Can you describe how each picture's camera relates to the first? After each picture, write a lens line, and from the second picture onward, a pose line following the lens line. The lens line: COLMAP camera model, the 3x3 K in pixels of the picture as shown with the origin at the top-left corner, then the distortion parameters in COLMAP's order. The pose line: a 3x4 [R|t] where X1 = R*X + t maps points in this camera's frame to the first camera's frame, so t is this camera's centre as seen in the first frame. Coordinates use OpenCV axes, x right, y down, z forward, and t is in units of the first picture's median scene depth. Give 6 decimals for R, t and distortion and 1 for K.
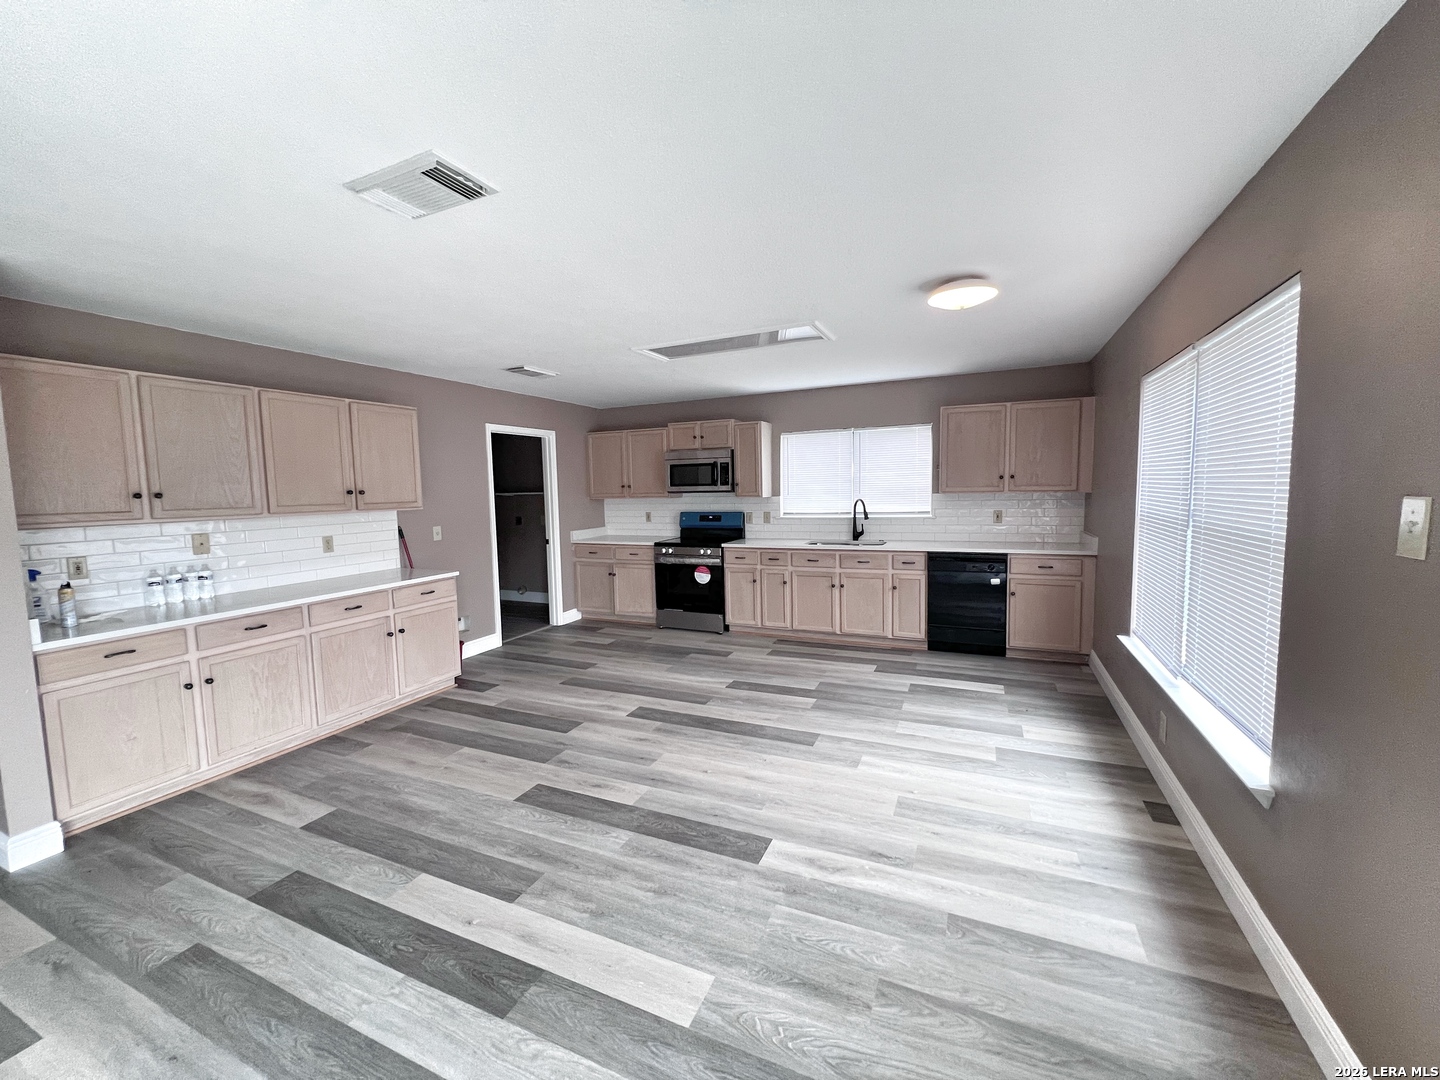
lens RADIAL K [[576.5, 0, 717.9], [0, 576.5, 537.0], [0, 0, 1]] dist [-0.000933, 0.000365]
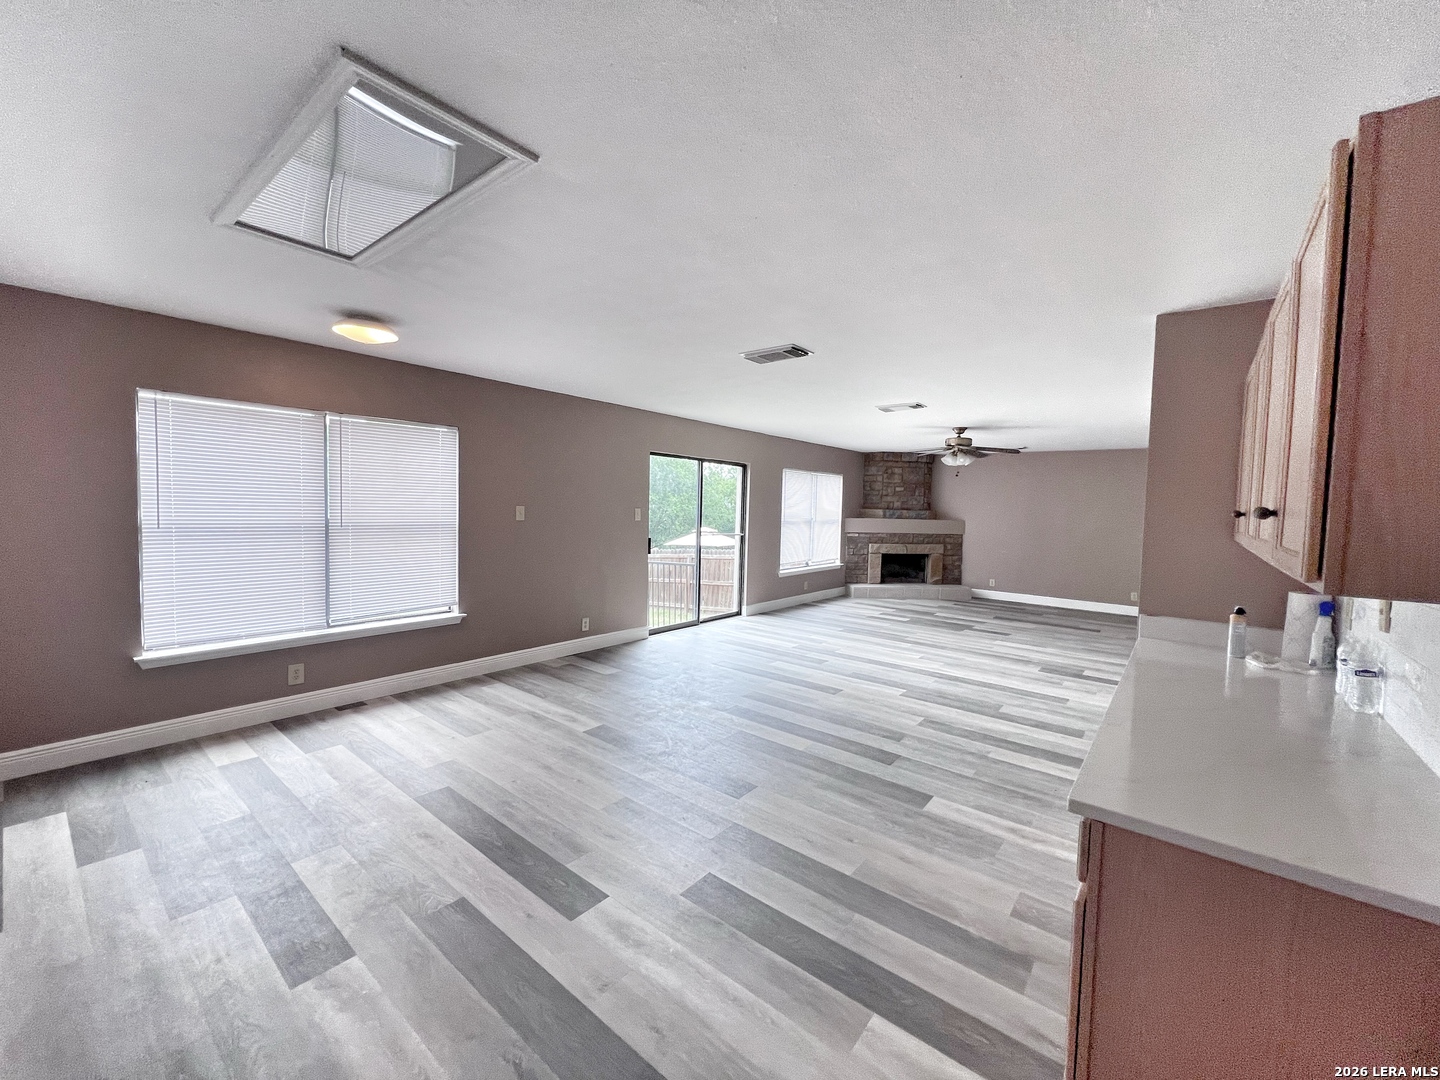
lens RADIAL K [[578.1, 0, 718.1], [0, 578.1, 536.3], [0, 0, 1]] dist [0.000382, -0.000175]
pose [[-0.967541, -0.016295, 0.252190, -0.527203], [0.017386, 0.991263, 0.130752, -0.154016], [-0.252117, 0.130893, -0.958803, 1.923041]]
